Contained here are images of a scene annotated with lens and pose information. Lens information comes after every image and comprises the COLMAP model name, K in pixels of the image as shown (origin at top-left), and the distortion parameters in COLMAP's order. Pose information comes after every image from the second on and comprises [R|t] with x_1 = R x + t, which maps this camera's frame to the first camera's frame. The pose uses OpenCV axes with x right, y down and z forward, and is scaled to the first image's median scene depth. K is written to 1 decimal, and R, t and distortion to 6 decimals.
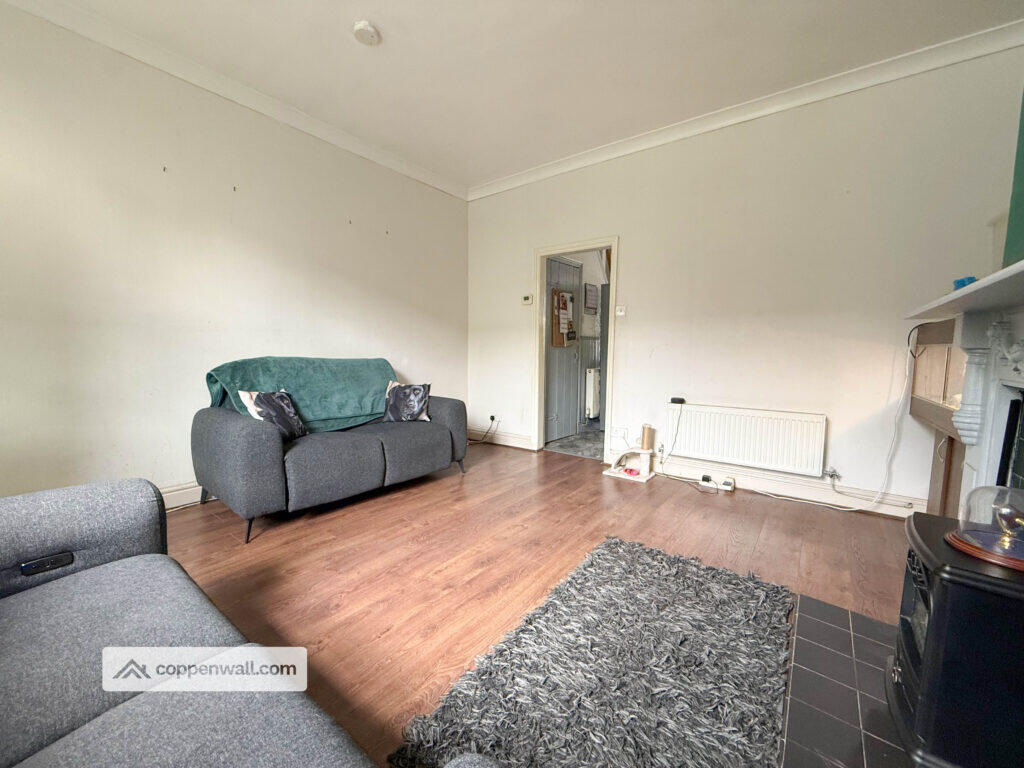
lens RADIAL K [[406.4, 0, 512.0], [0, 406.4, 384.0], [0, 0, 1]] dist [0.000207, 0.000054]
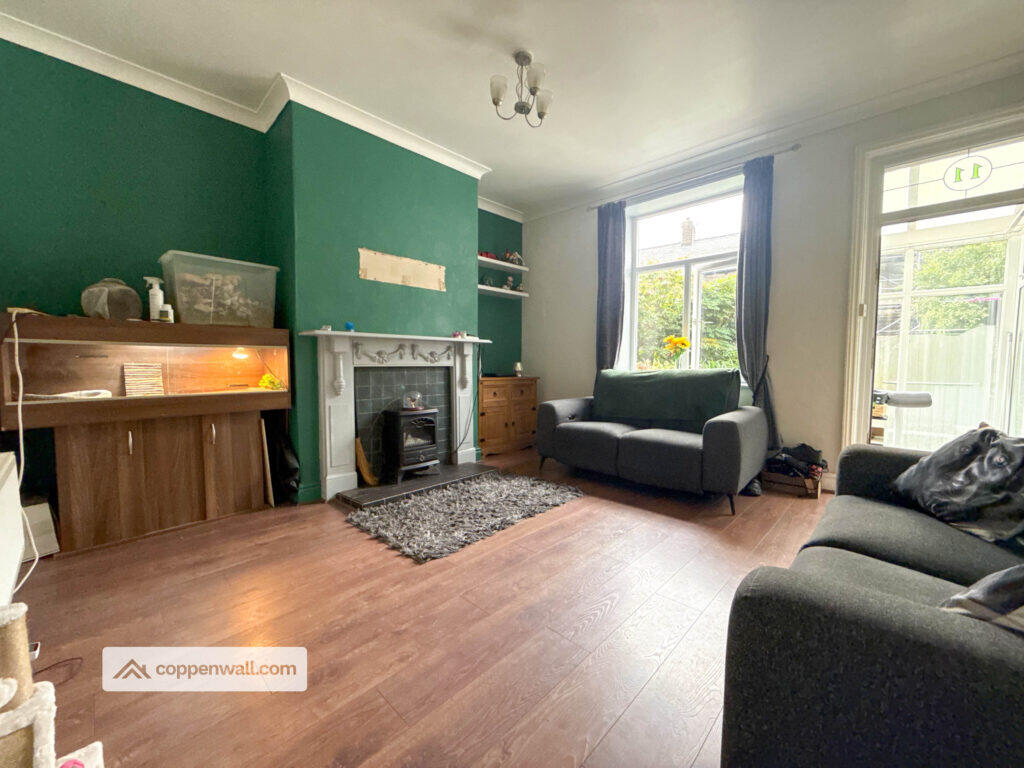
lens RADIAL K [[408.1, 0, 506.1], [0, 408.1, 383.3], [0, 0, 1]] dist [-0.013213, -0.000003]
pose [[-0.992140, -0.019810, 0.123556, -0.030251], [-0.003462, 0.991357, 0.131147, -0.103013], [-0.125086, 0.129688, -0.983633, 1.486364]]
